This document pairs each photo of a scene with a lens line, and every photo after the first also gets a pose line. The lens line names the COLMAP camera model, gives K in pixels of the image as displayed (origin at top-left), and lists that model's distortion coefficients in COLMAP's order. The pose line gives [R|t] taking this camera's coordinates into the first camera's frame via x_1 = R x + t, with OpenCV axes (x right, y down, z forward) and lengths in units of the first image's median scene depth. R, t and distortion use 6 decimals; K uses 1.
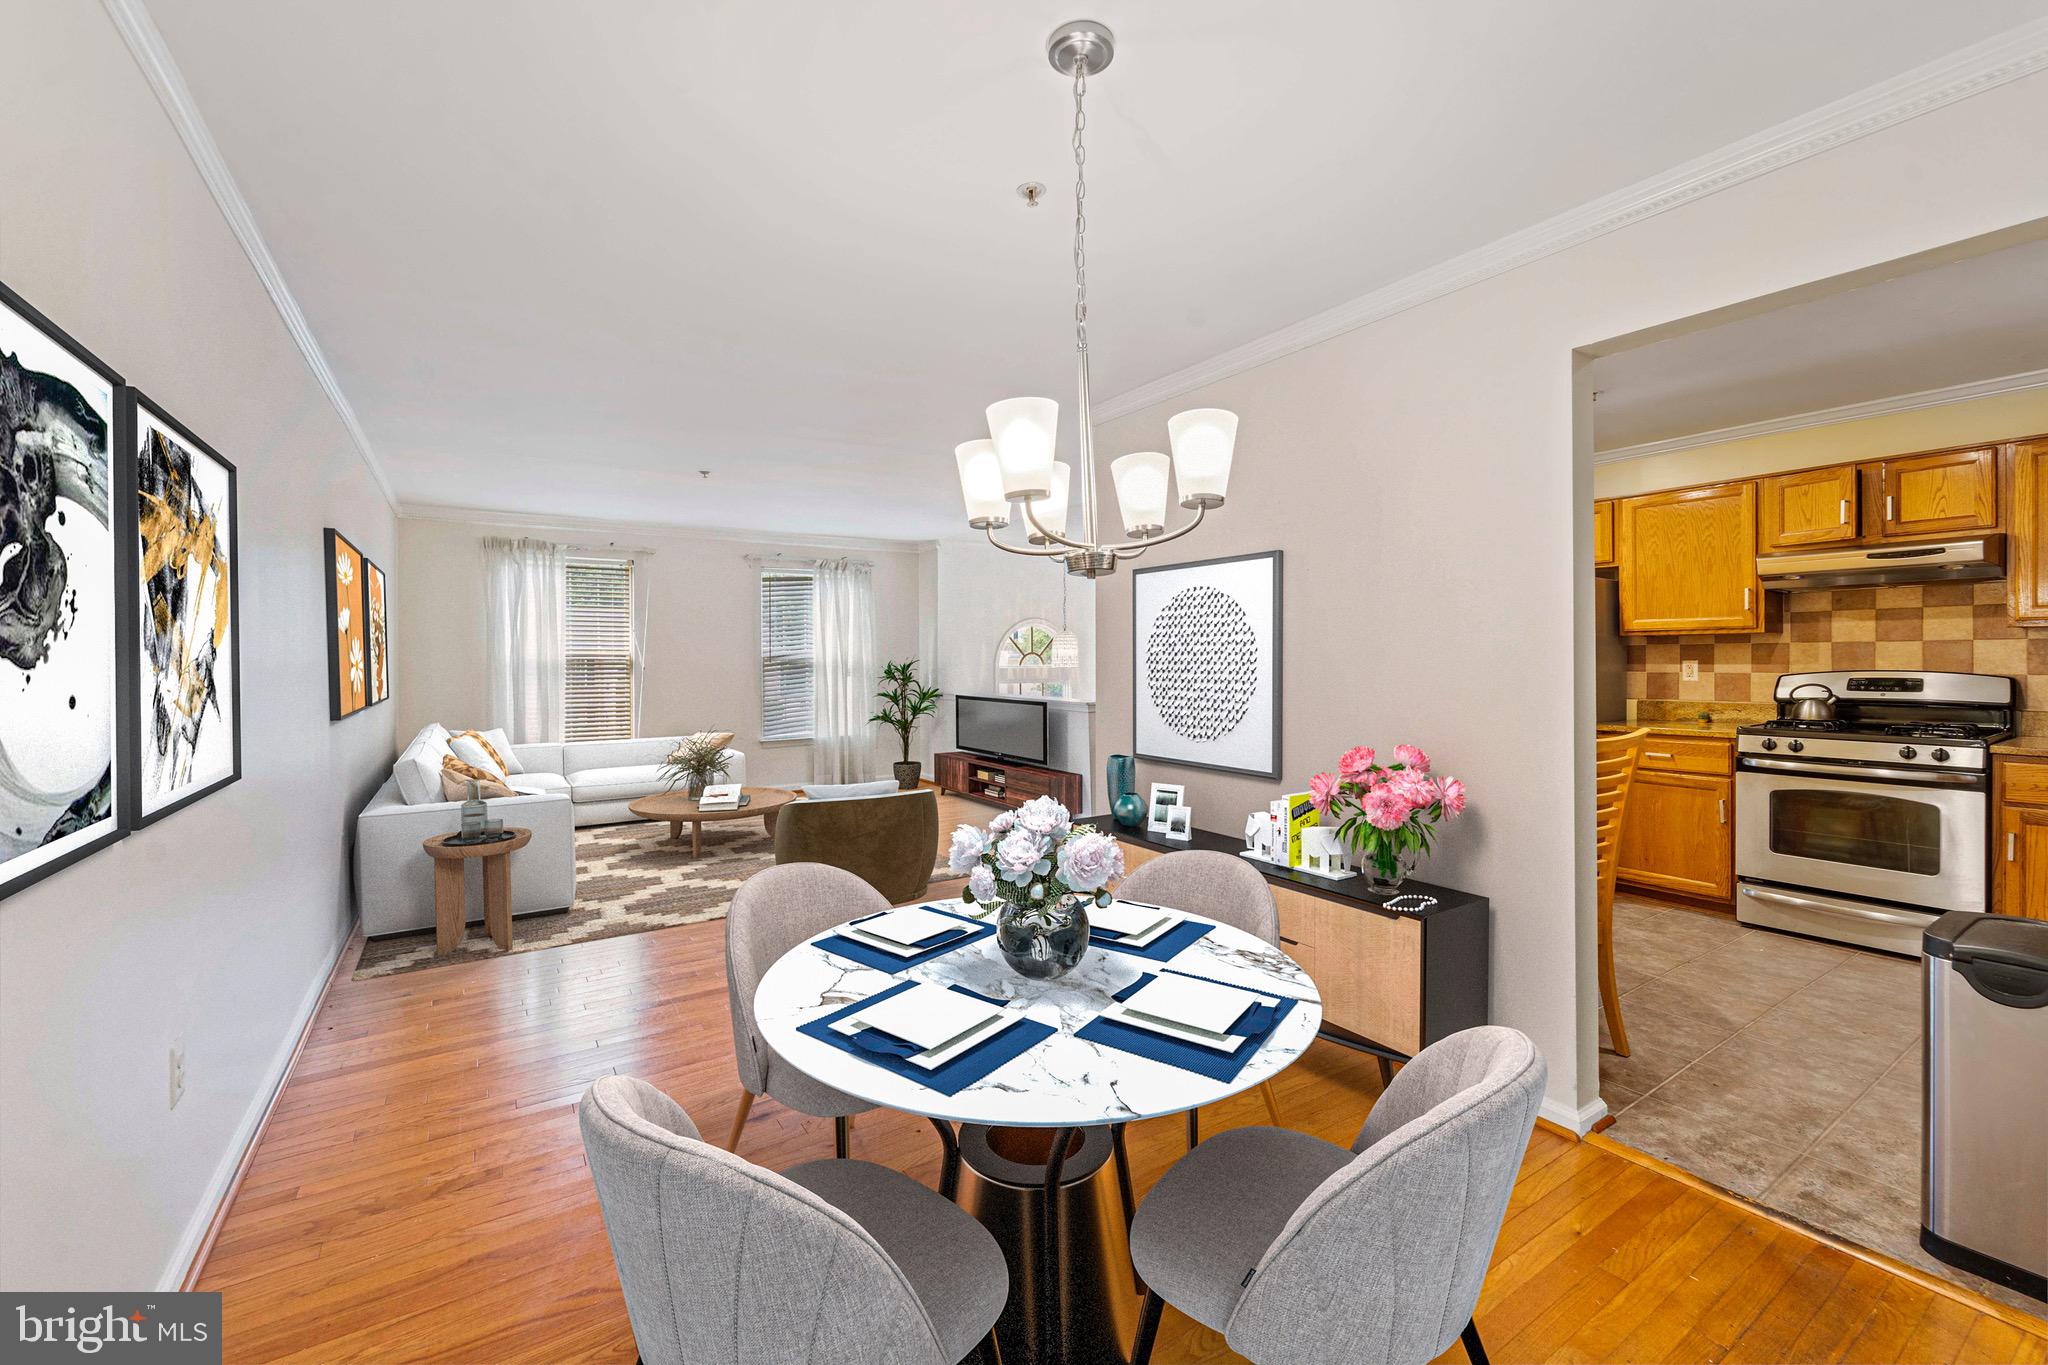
lens RADIAL K [[823.8, 0, 1019.5], [0, 823.8, 665.7], [0, 0, 1]] dist [-0.004043, -0.000504]
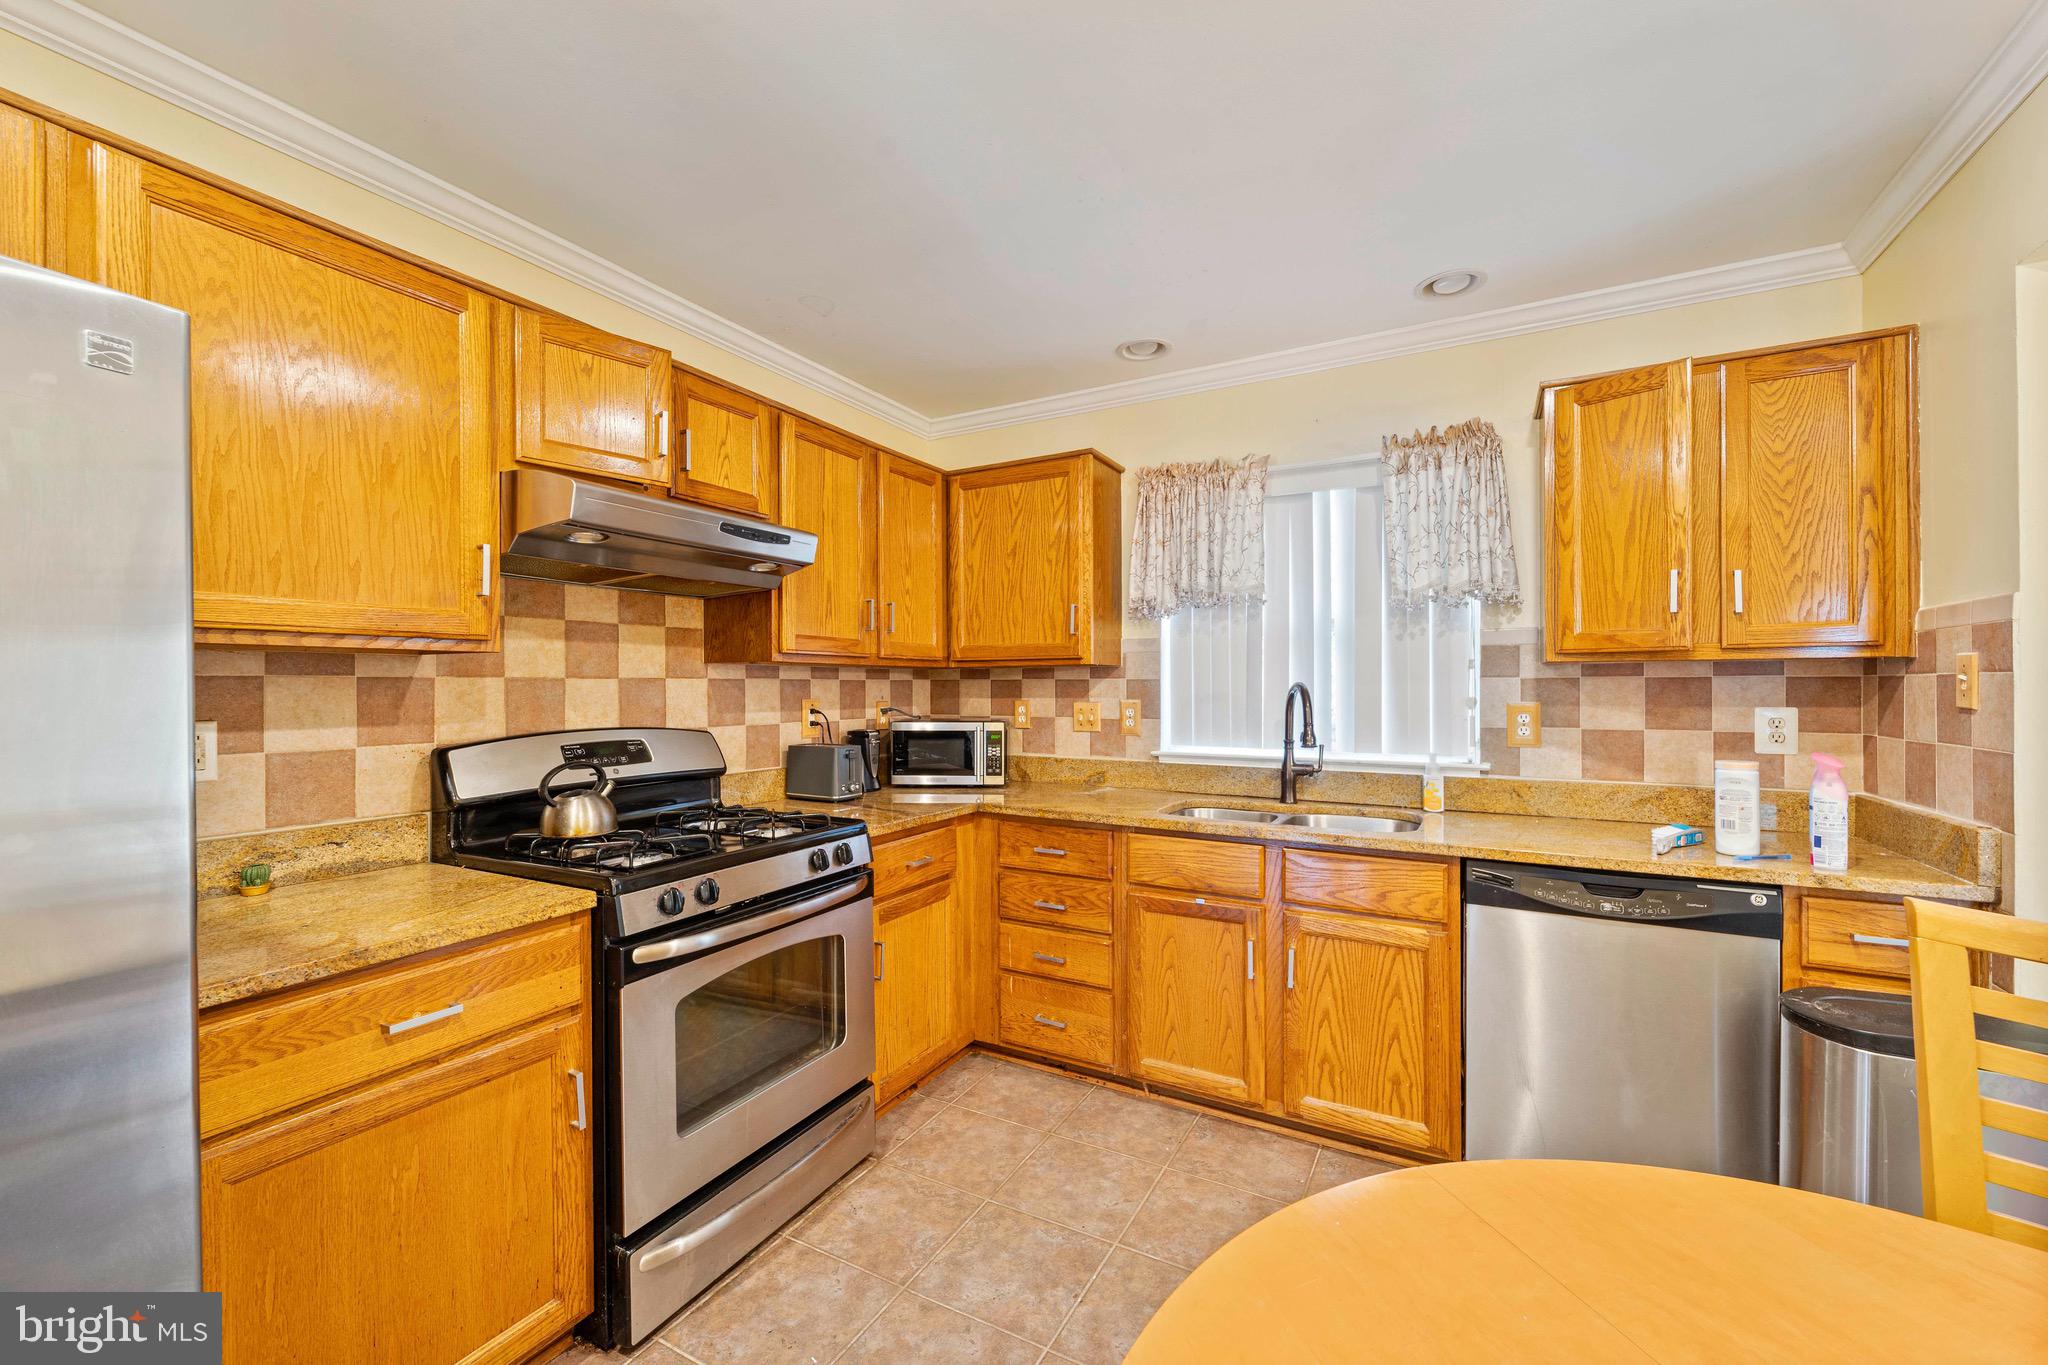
lens RADIAL K [[823.8, 0, 1021.9], [0, 823.8, 687.3], [0, 0, 1]] dist [-0.004043, -0.000504]
pose [[-0.478195, 0.009176, 0.878206, 0.404160], [0.015739, 0.999874, -0.001878, -0.017250], [-0.878113, 0.012924, -0.478279, 0.997961]]
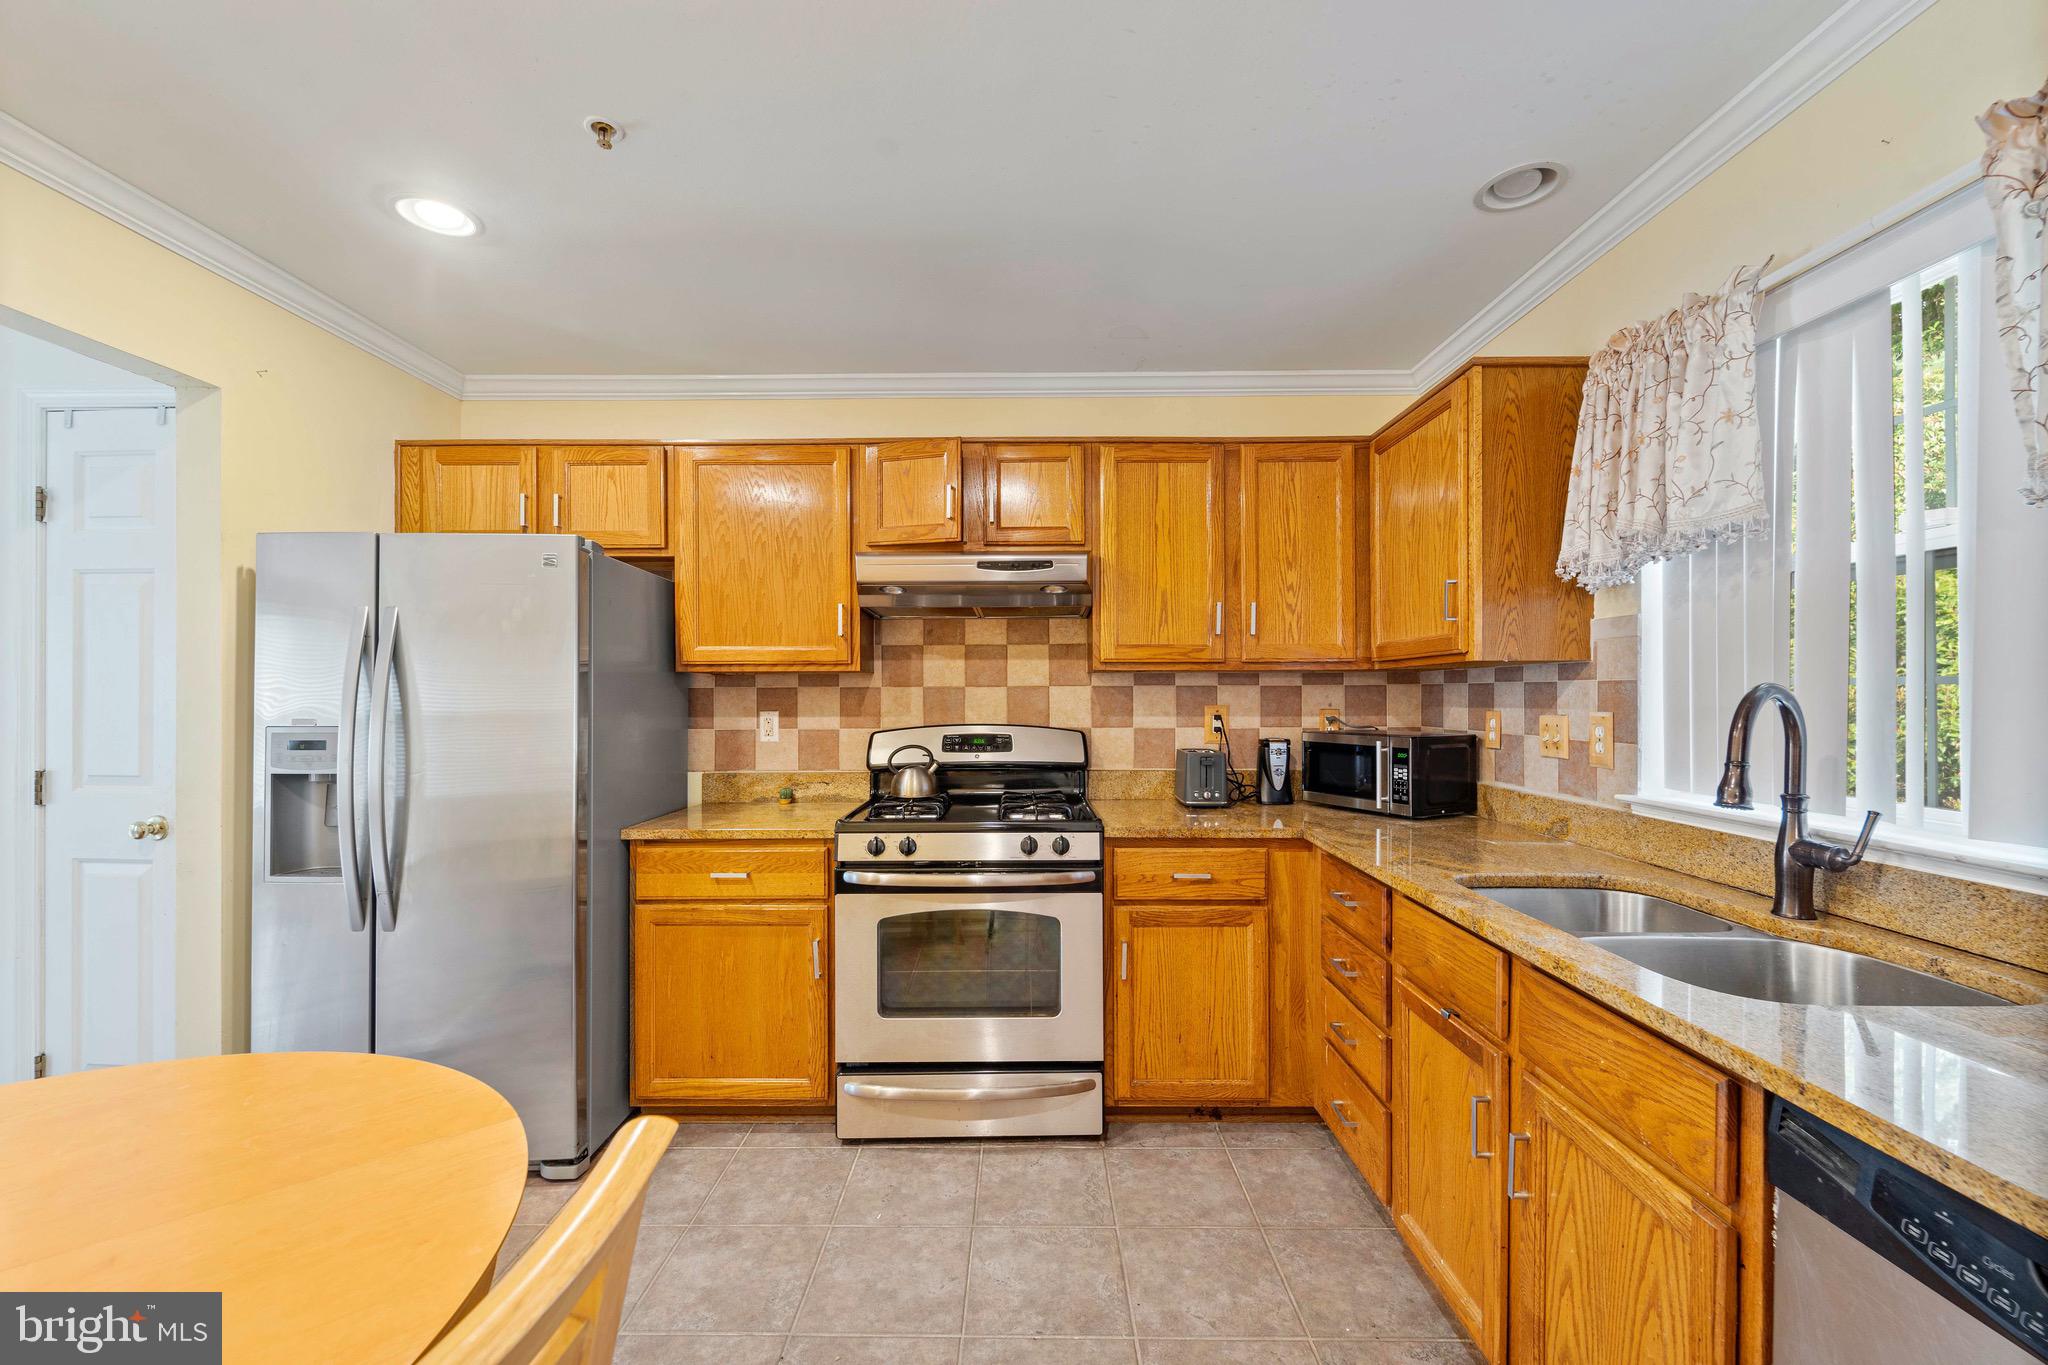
lens RADIAL K [[823.8, 0, 1013.2], [0, 823.8, 696.9], [0, 0, 1]] dist [-0.004043, -0.000504]
pose [[0.549543, 0.006601, 0.835439, 0.421028], [0.005659, 0.999916, -0.011623, -0.010593], [-0.835446, 0.011115, 0.549460, 0.536650]]
